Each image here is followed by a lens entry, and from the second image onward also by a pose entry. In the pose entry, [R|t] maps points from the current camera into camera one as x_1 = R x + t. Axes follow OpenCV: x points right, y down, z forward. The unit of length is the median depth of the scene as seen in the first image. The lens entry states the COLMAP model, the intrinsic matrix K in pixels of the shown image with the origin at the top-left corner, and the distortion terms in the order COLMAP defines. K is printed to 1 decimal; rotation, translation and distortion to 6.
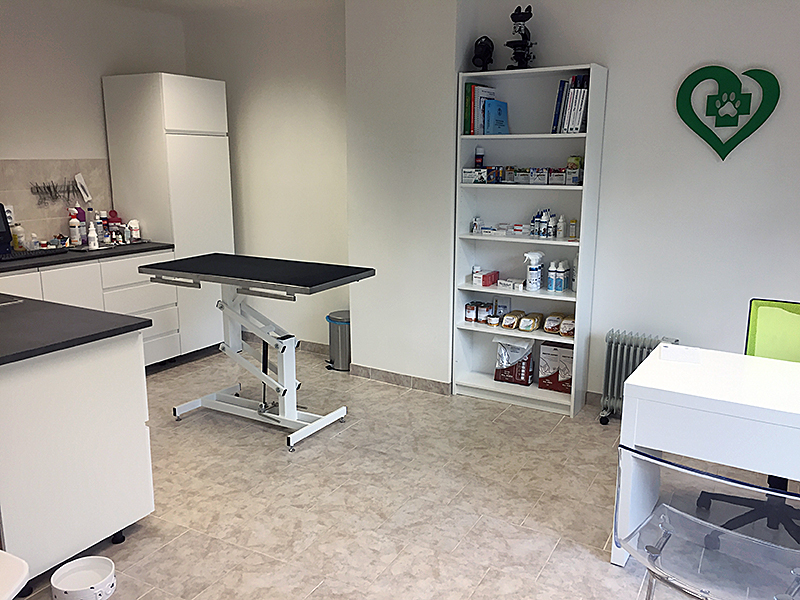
lens RADIAL K [[671.0, 0, 398.9], [0, 671.0, 299.0], [0, 0, 1]] dist [0.005569, 0.003950]
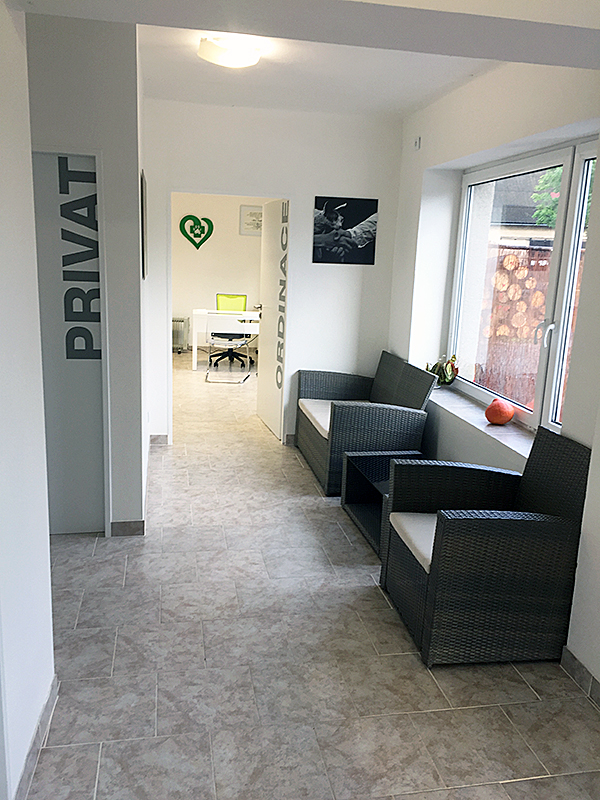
lens RADIAL K [[671.0, 0, 299.8], [0, 671.0, 400.8], [0, 0, 1]] dist [0.005569, 0.003950]
pose [[0.764040, -0.108955, 0.635902, -1.006847], [0.091974, 0.993964, 0.059798, 0.278564], [-0.638579, 0.012799, 0.769450, -1.362228]]
